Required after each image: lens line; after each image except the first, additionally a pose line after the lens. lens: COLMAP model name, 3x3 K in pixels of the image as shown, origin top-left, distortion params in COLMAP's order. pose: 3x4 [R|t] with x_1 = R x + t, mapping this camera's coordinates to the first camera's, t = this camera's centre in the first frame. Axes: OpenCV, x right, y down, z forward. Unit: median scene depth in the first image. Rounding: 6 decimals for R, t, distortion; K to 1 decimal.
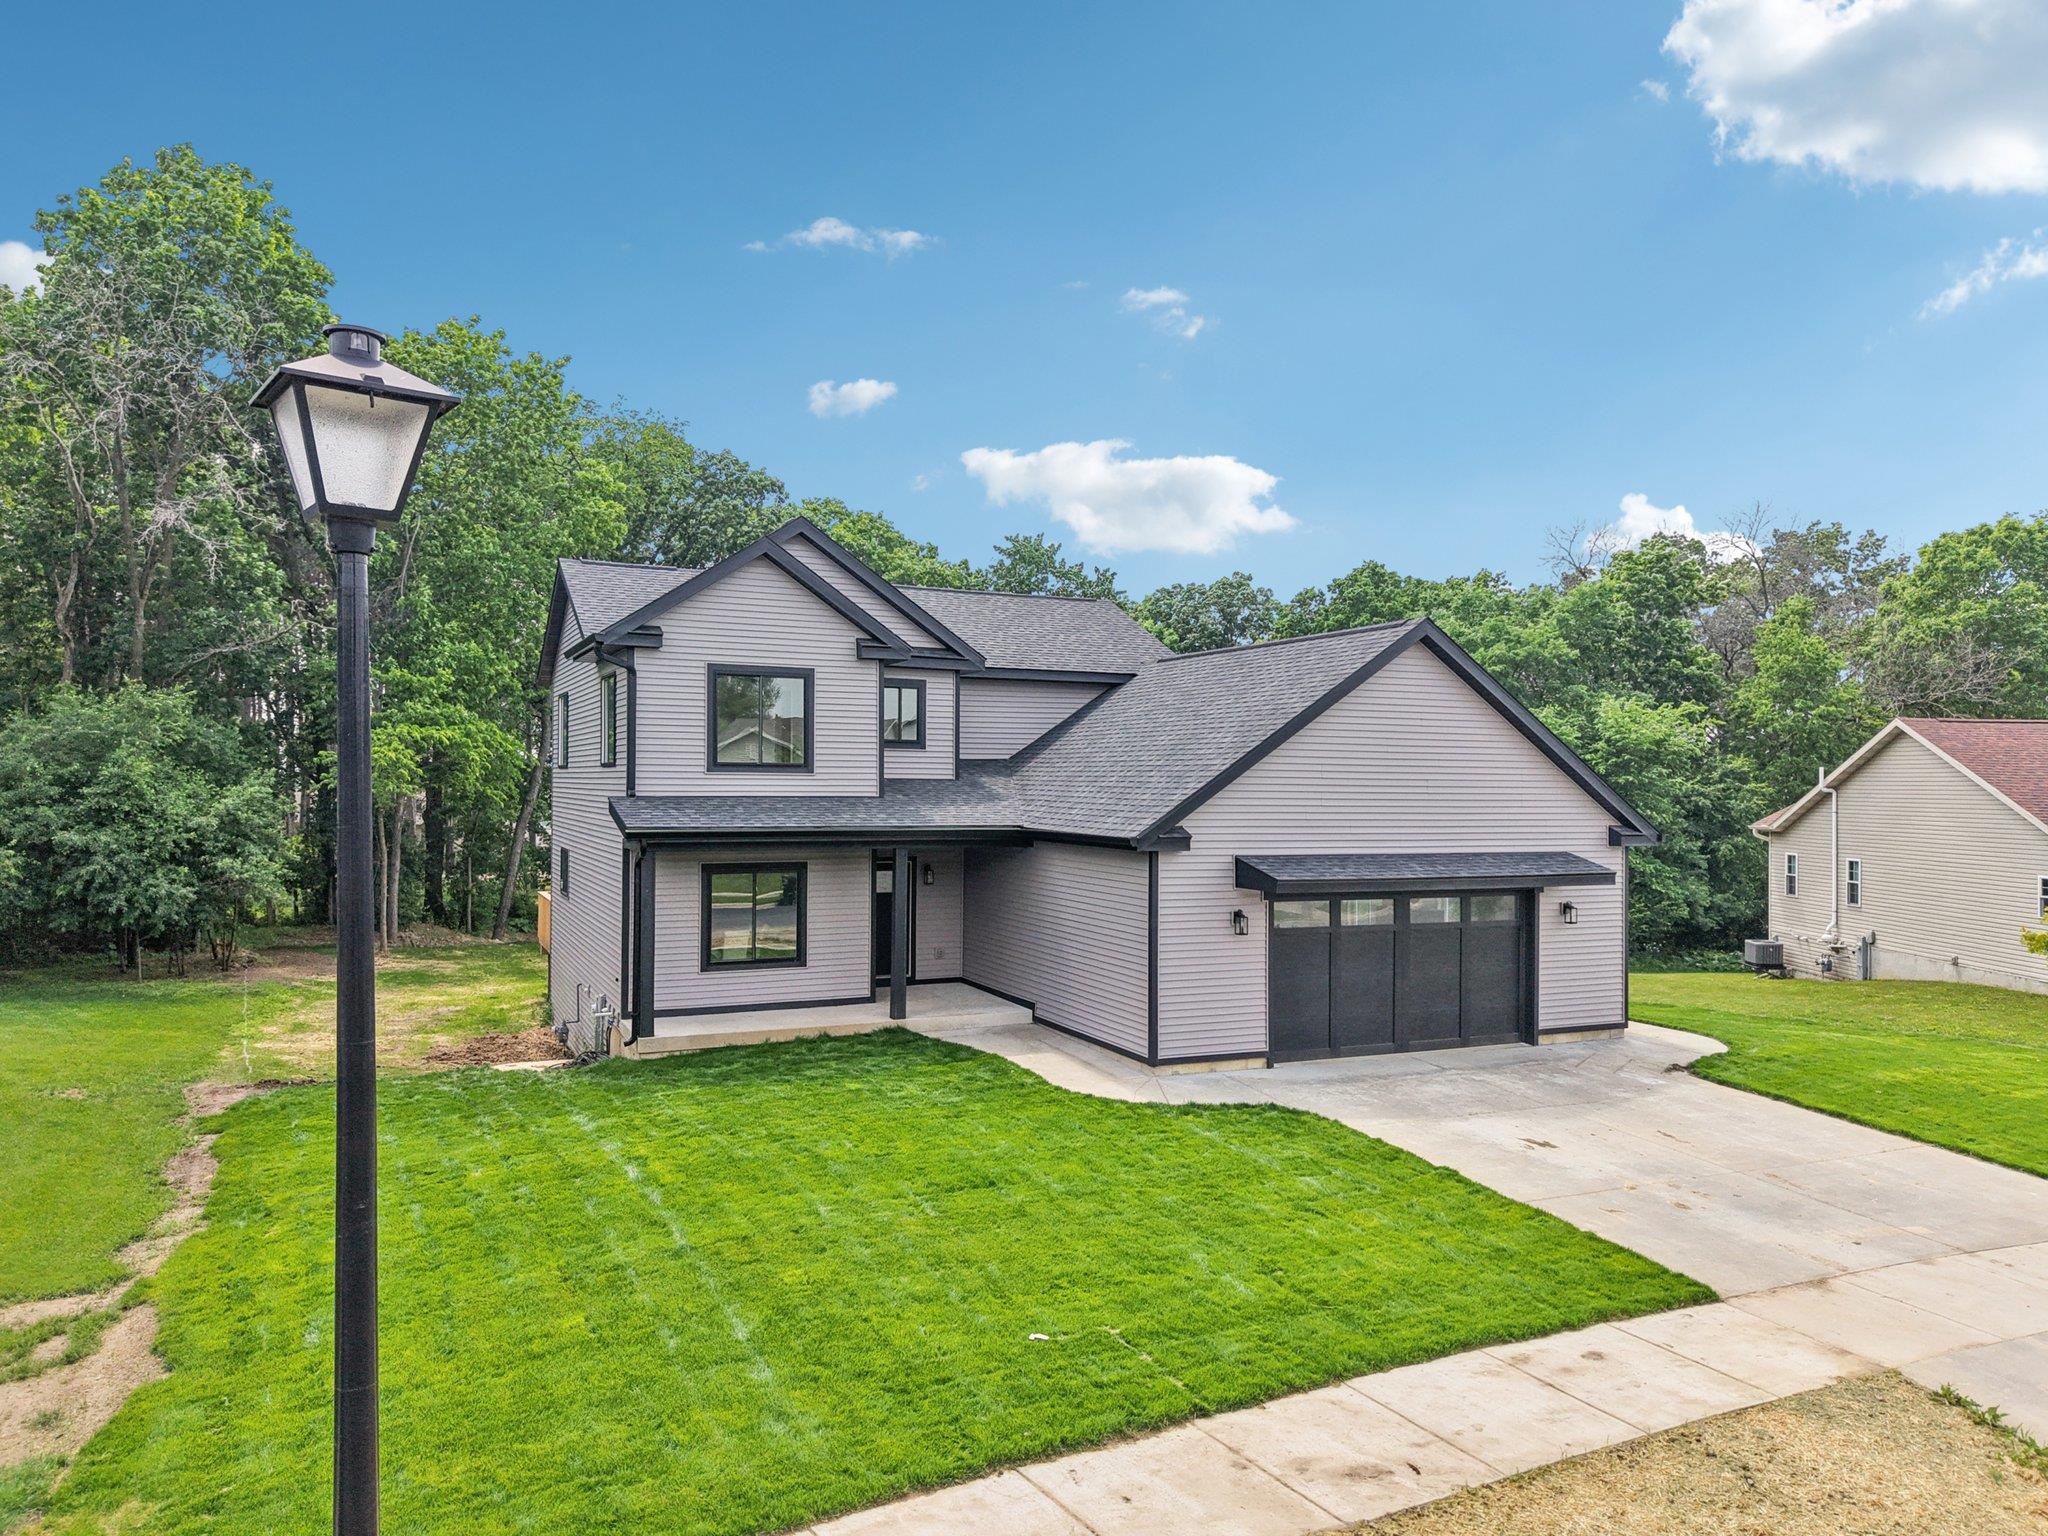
lens RADIAL K [[1400.0, 0, 996.4], [0, 1400.0, 806.4], [0, 0, 1]] dist [0.000772, -0.000994]
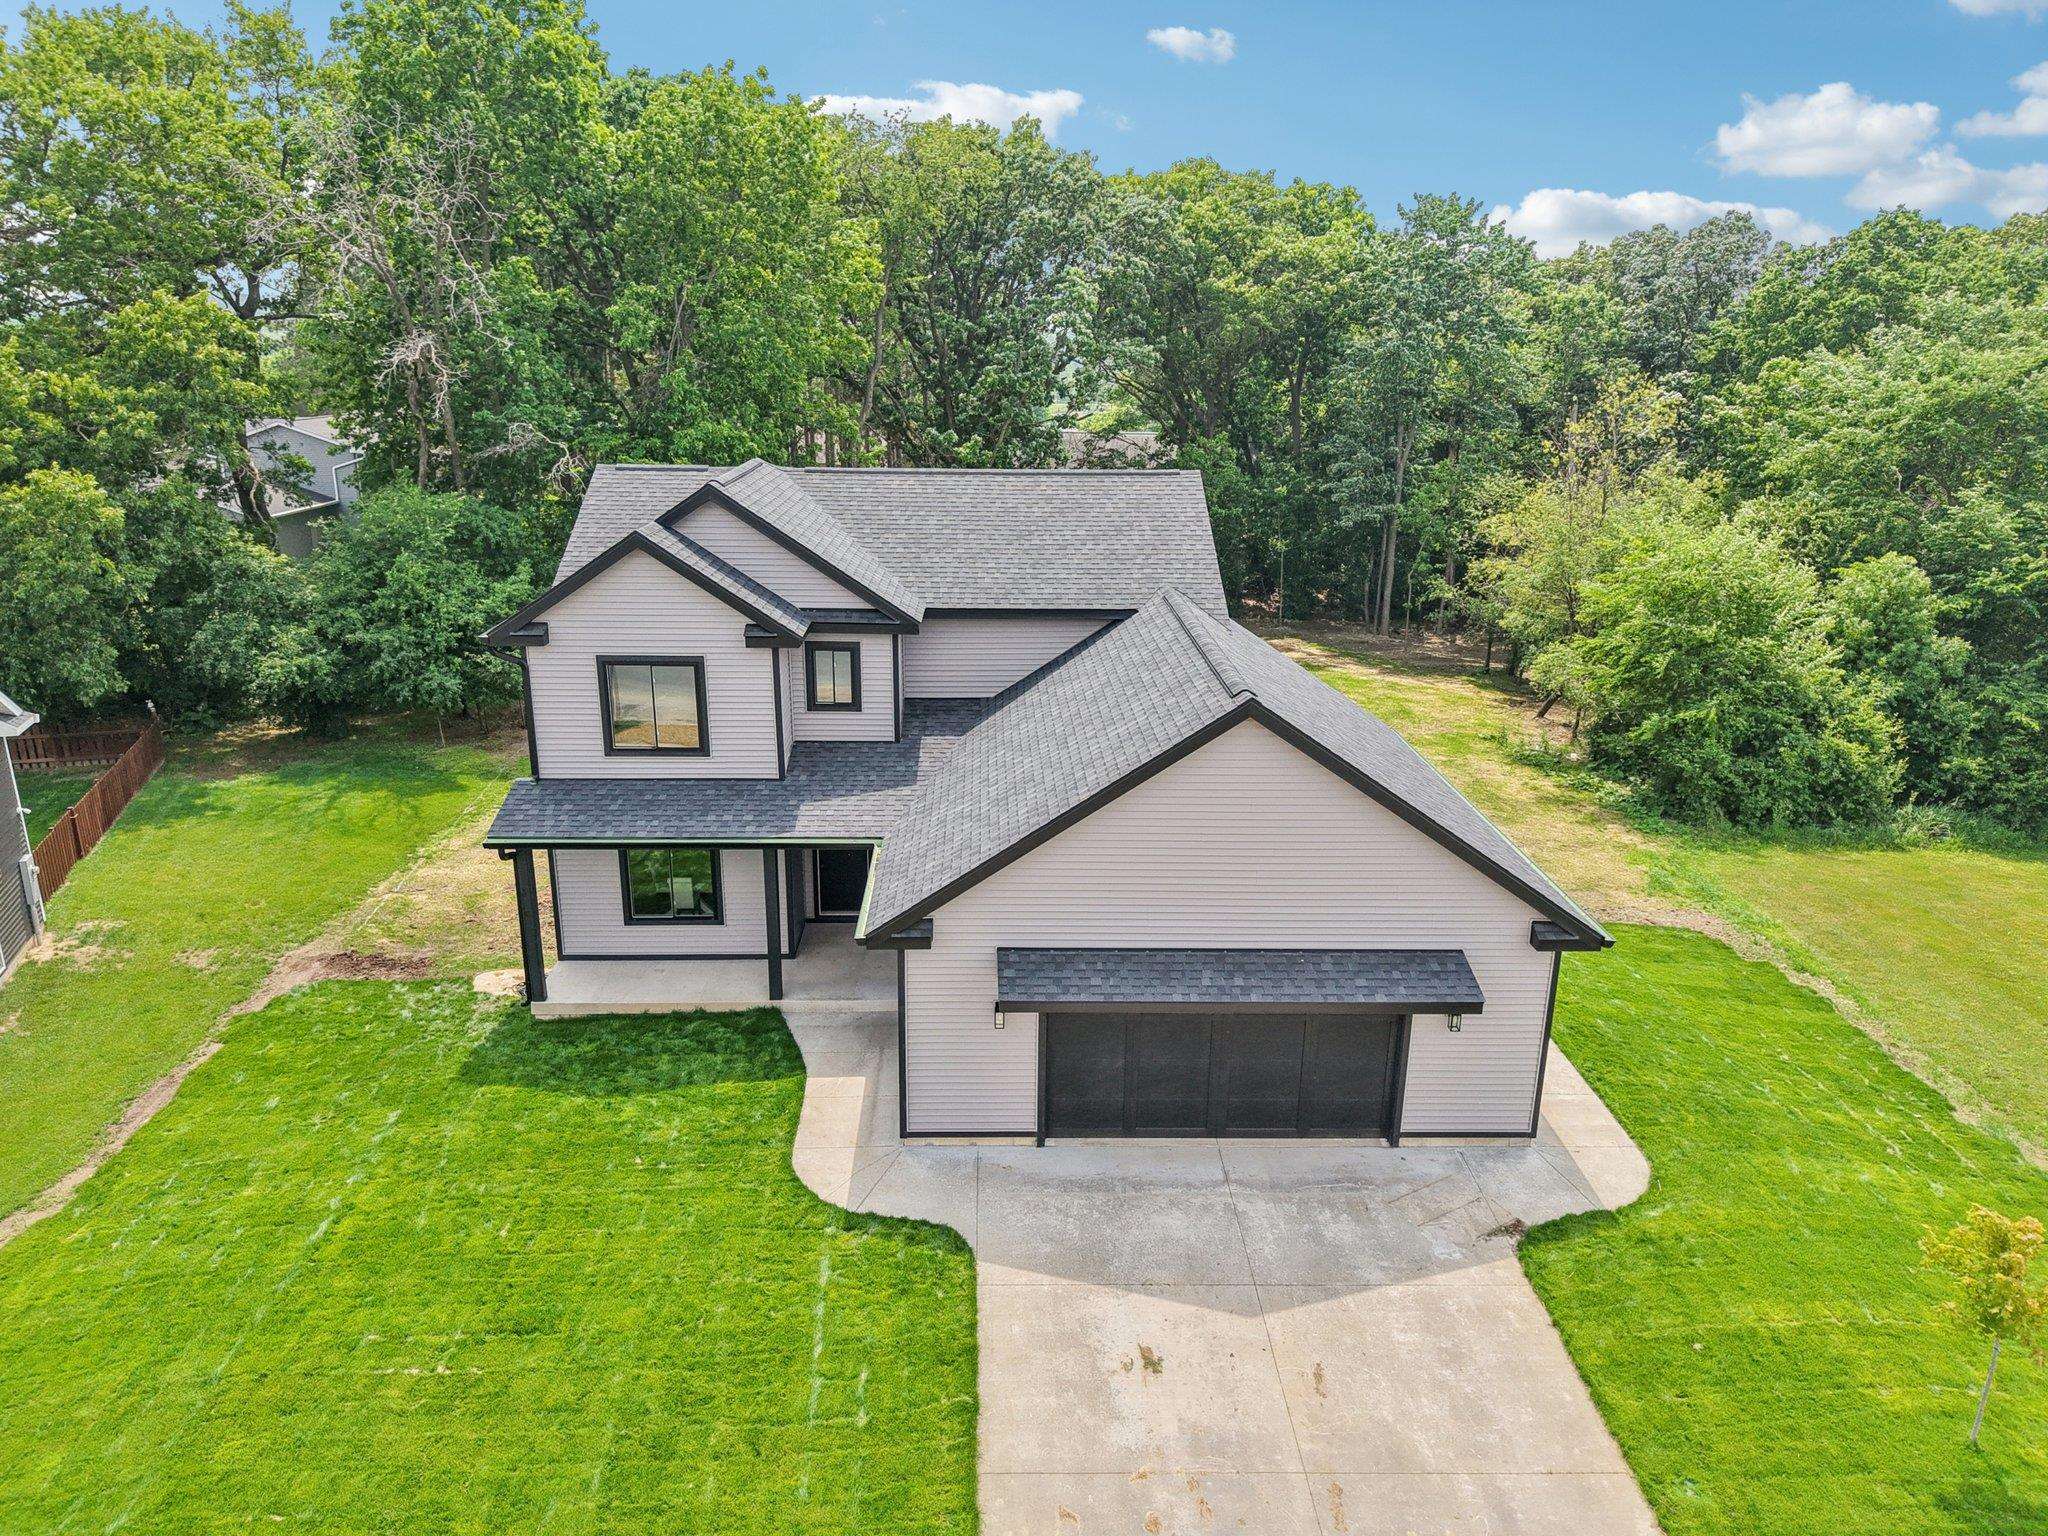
lens RADIAL K [[1377.9, 0, 1017.4], [0, 1377.9, 814.4], [0, 0, 1]] dist [0.006080, 0.000942]
pose [[0.922553, 0.125648, -0.364841, 0.479741], [-0.006696, 0.950571, 0.310435, -0.318273], [0.385812, -0.283950, 0.877793, 0.203263]]
